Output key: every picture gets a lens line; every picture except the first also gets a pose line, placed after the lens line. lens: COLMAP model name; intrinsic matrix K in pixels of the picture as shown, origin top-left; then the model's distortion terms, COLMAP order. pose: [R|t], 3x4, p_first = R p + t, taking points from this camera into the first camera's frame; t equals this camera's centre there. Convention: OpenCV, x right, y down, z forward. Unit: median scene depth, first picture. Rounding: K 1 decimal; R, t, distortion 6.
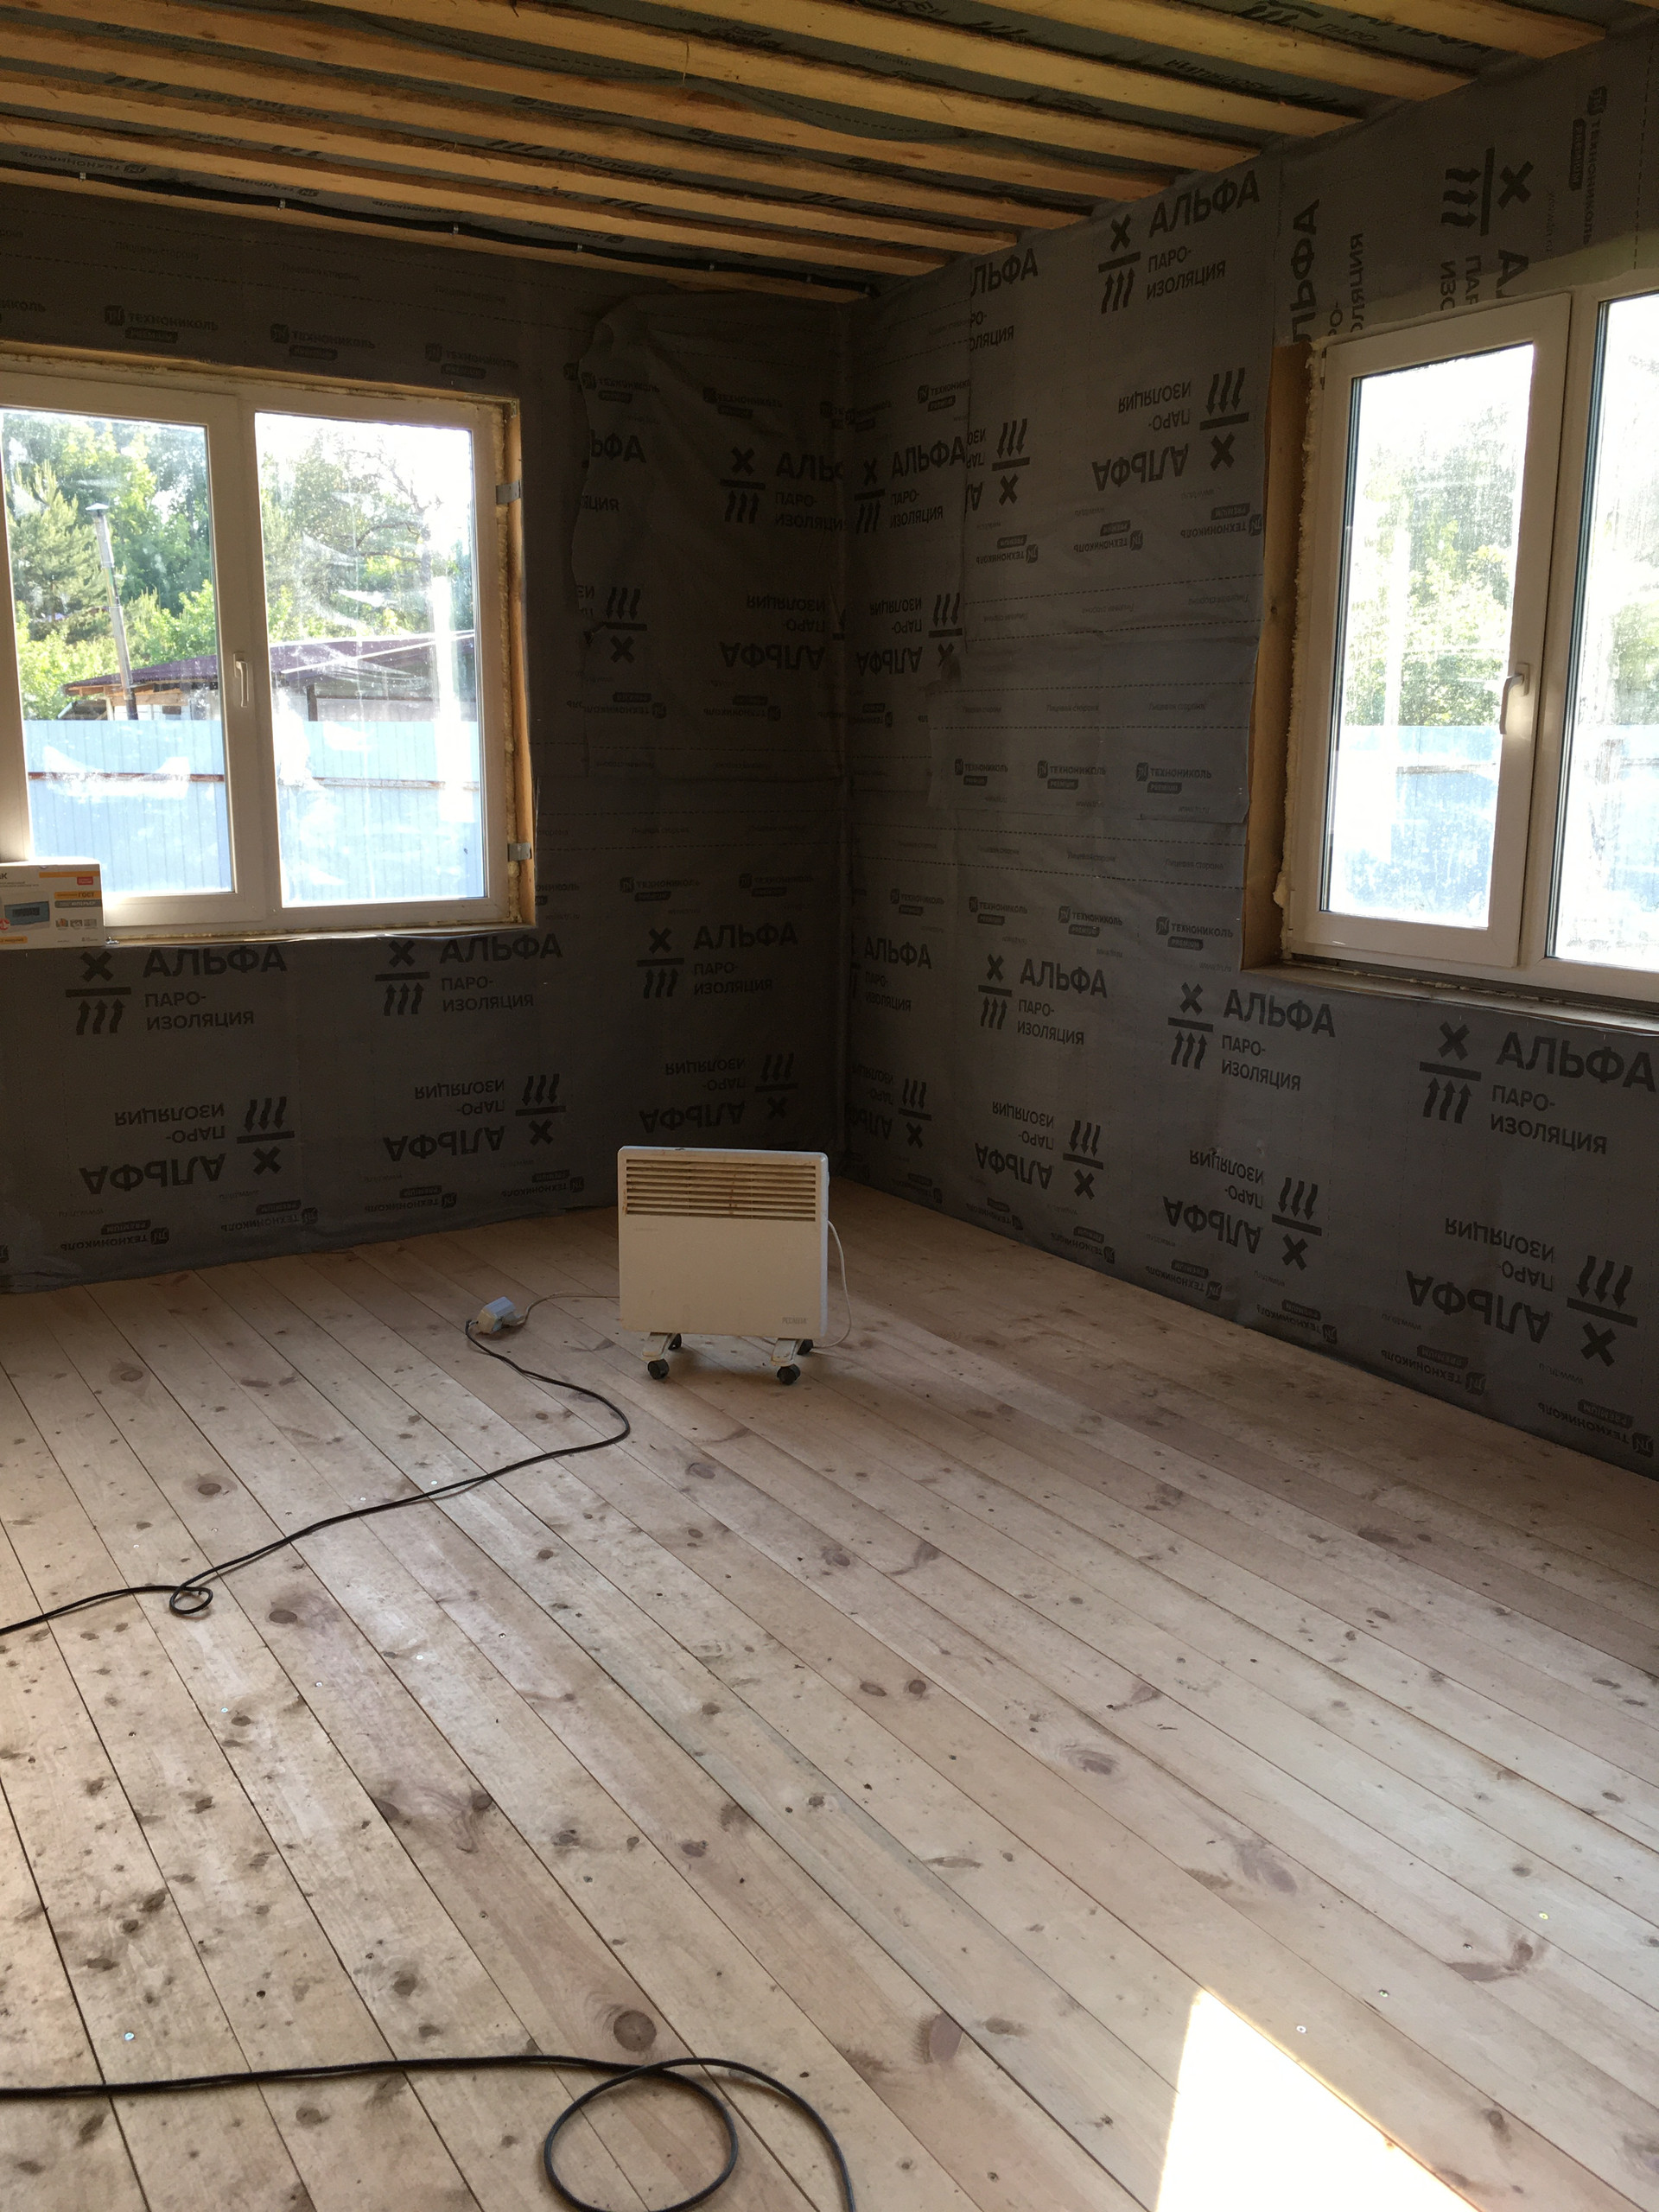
lens RADIAL K [[1890.7, 0, 831.2], [0, 1890.7, 1100.2], [0, 0, 1]] dist [0.087360, -0.120630]
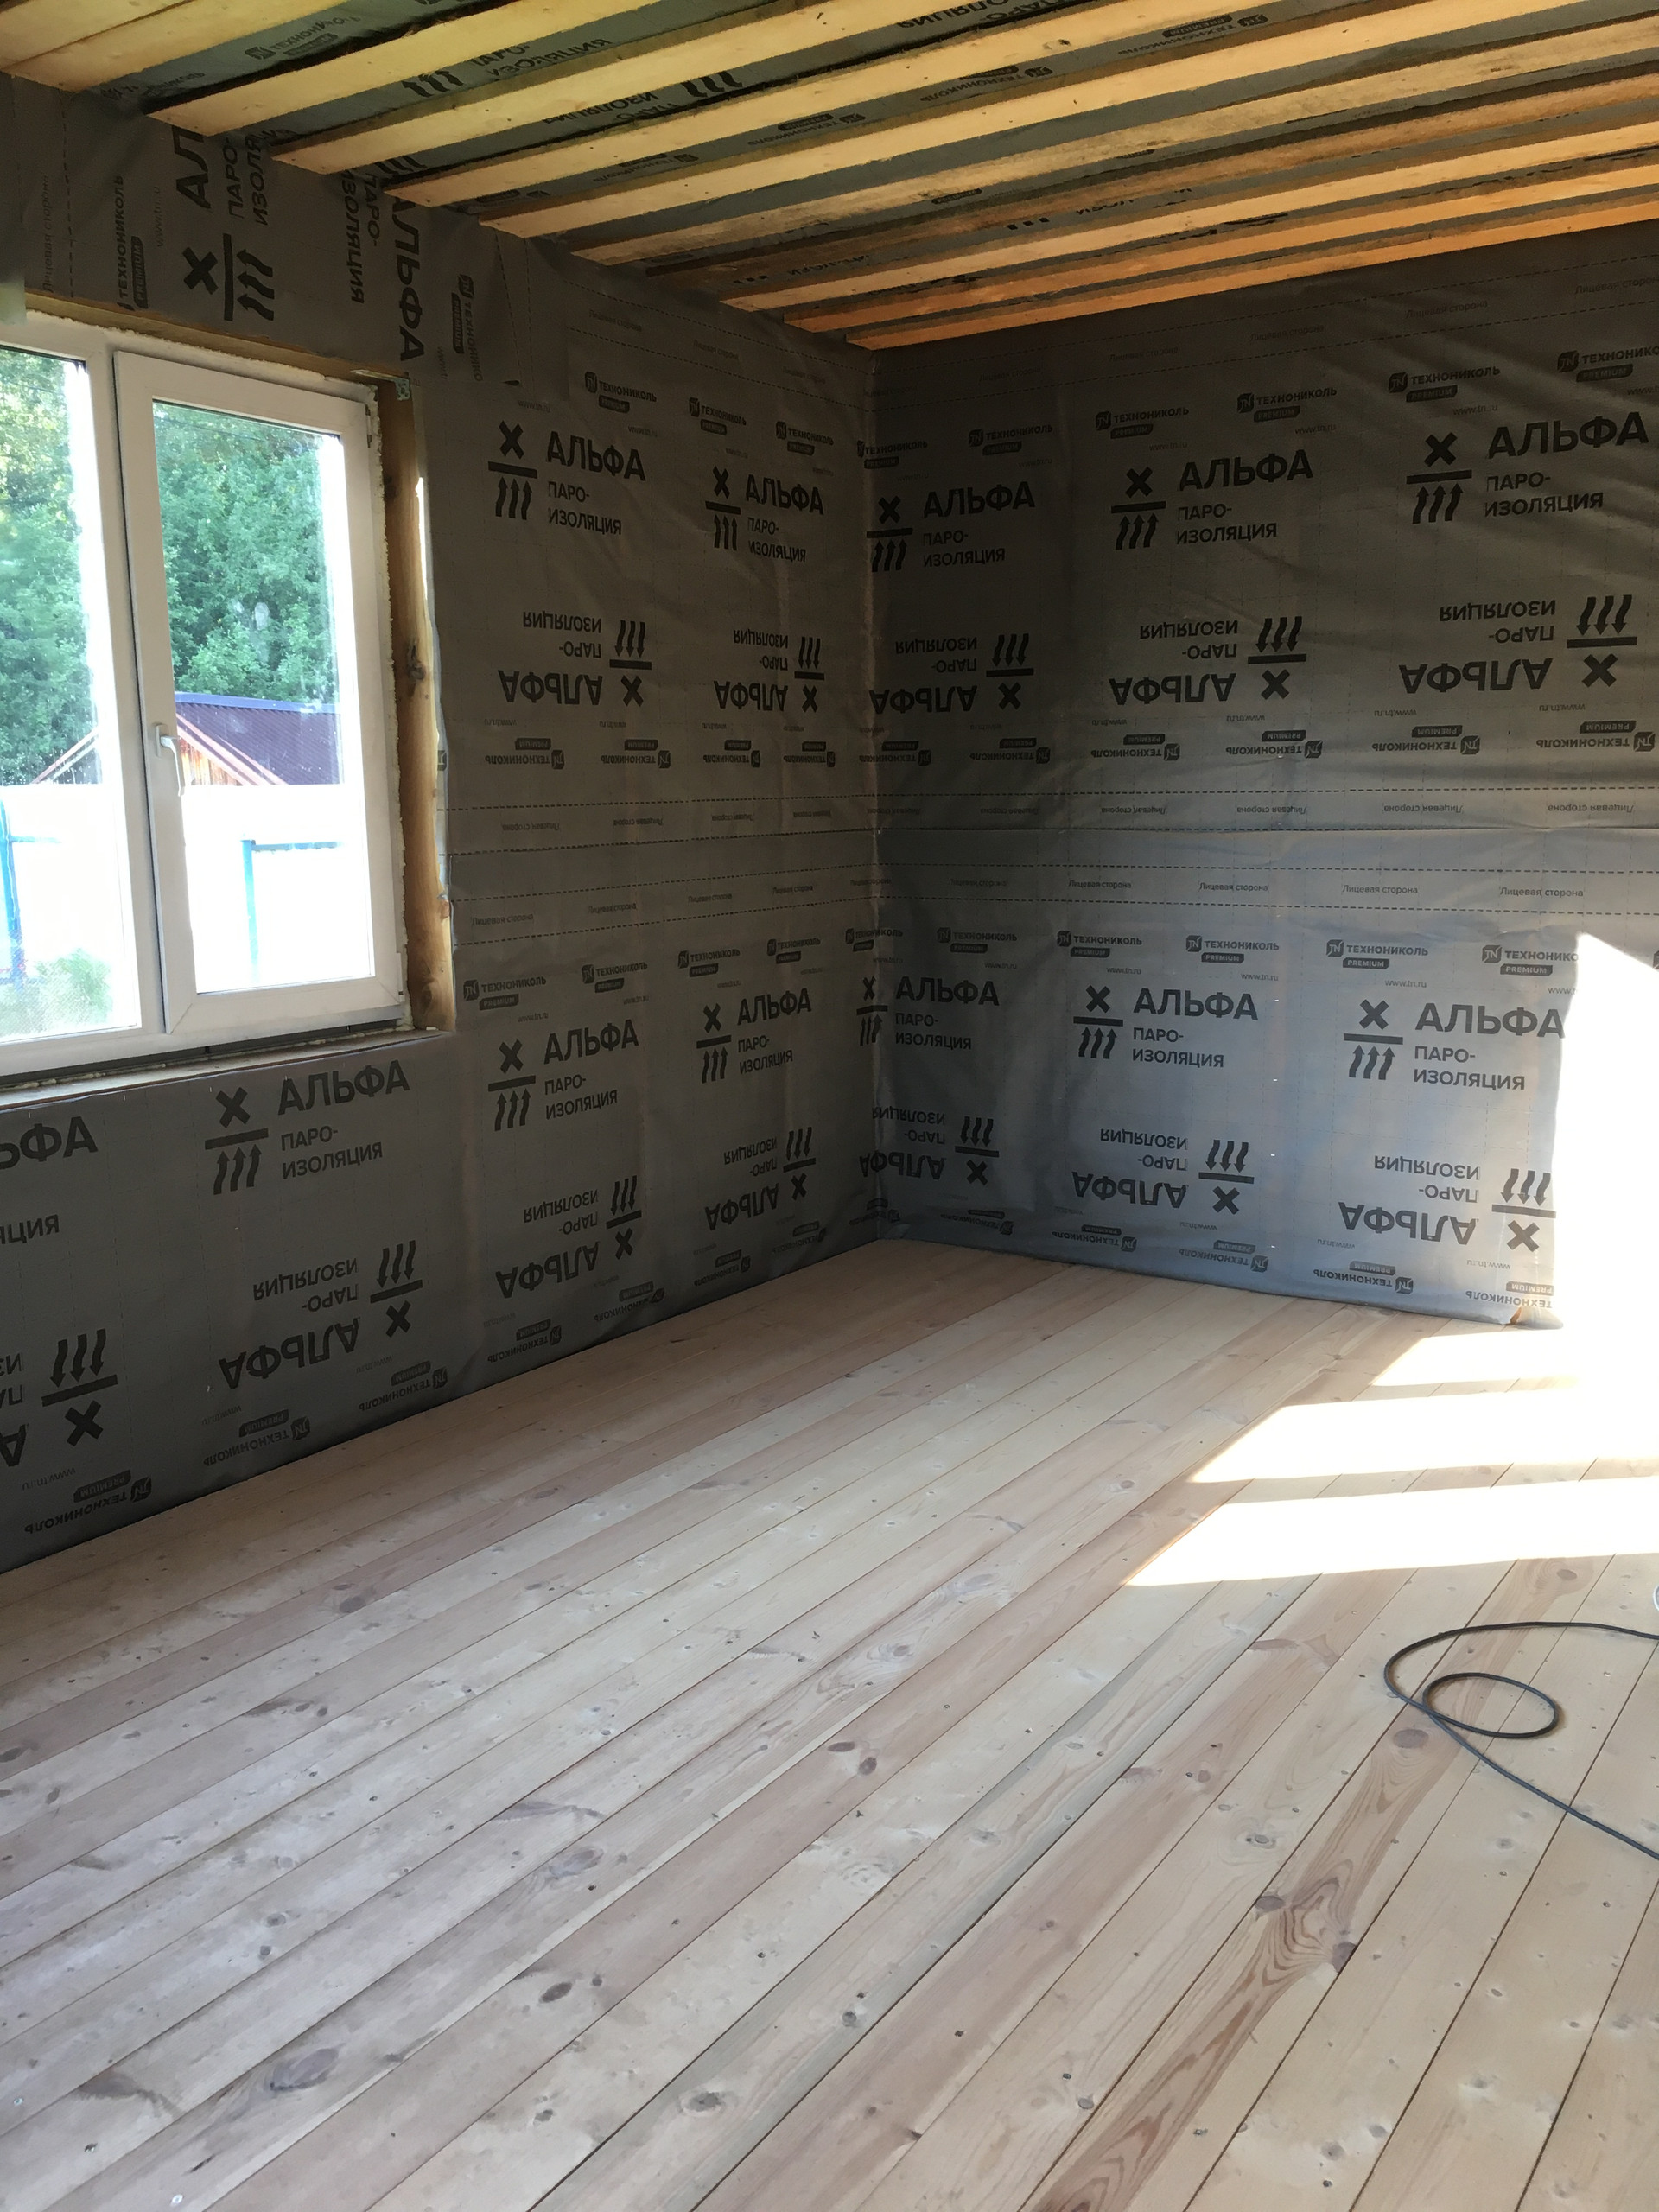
lens RADIAL K [[1890.7, 0, 831.2], [0, 1890.7, 1100.2], [0, 0, 1]] dist [0.087360, -0.120630]
pose [[-0.416431, -0.145923, 0.897381, -0.559900], [0.185727, 0.952567, 0.241084, -0.178148], [-0.889995, 0.267062, -0.369576, 0.905369]]
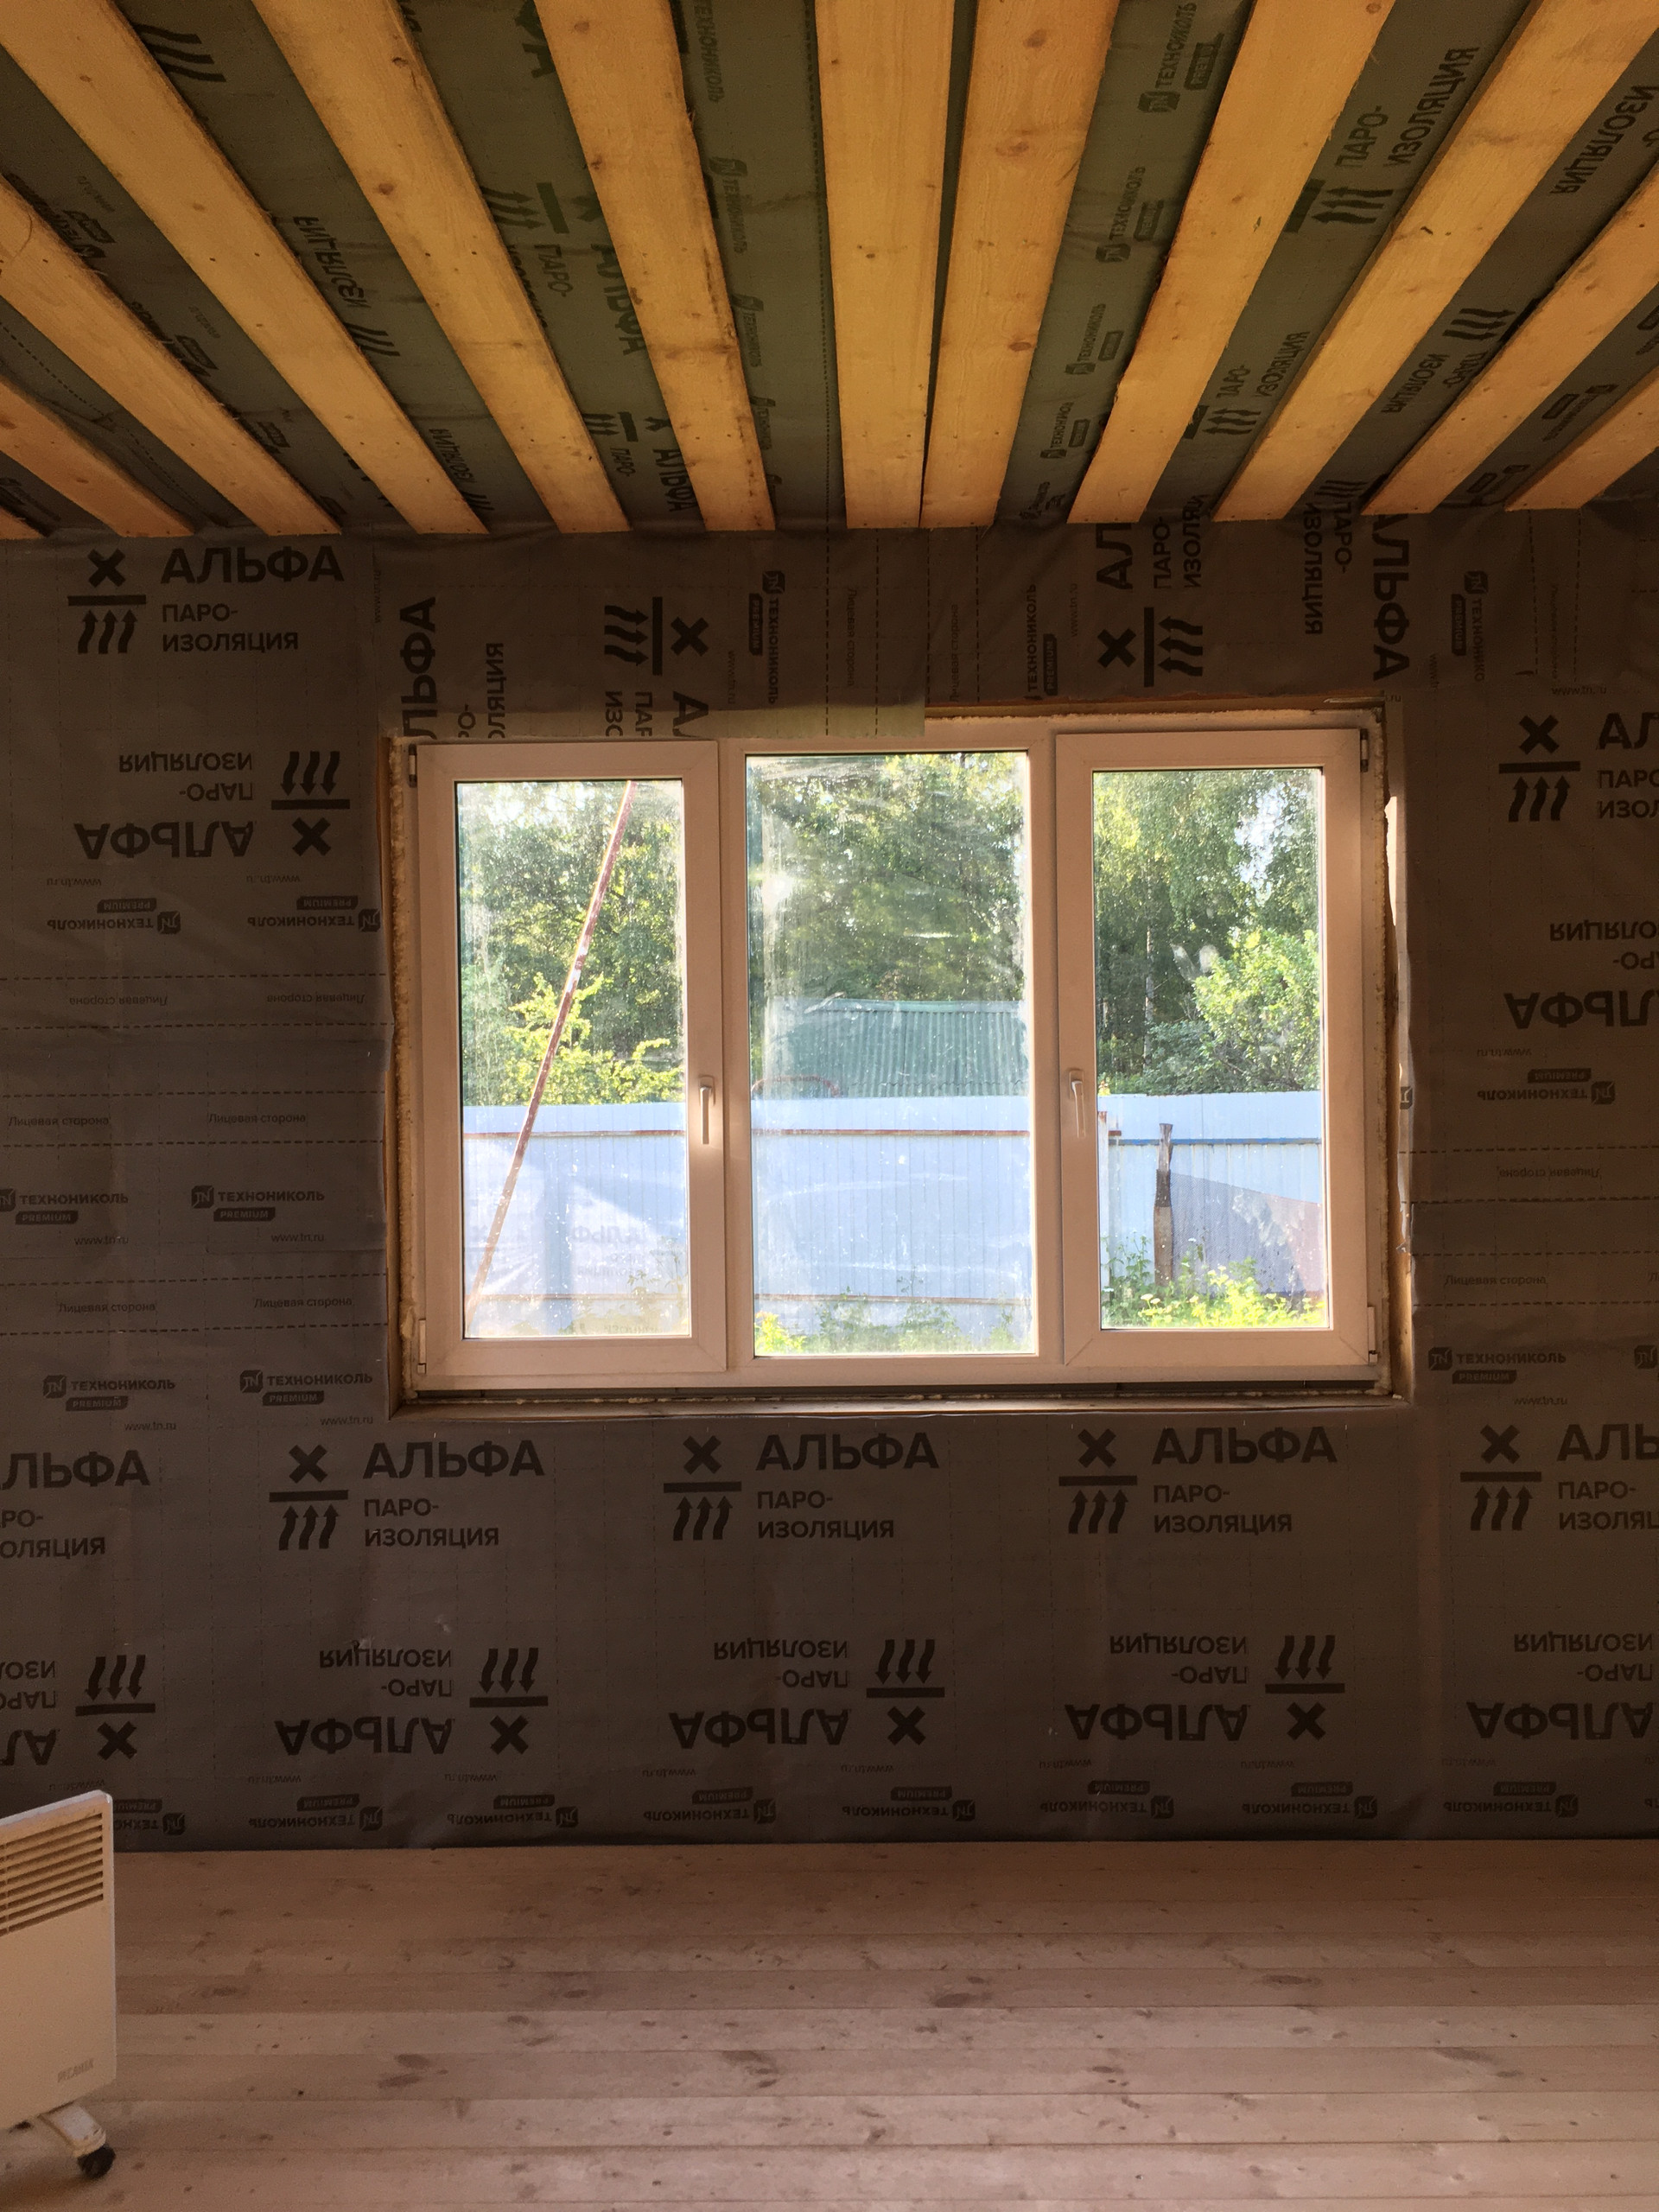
lens RADIAL K [[1890.7, 0, 831.2], [0, 1890.7, 1100.2], [0, 0, 1]] dist [0.087360, -0.120630]
pose [[0.535210, -0.014059, 0.844602, -0.444192], [0.176783, 0.979584, -0.095718, -0.102321], [-0.826013, 0.200541, 0.526769, 0.395671]]
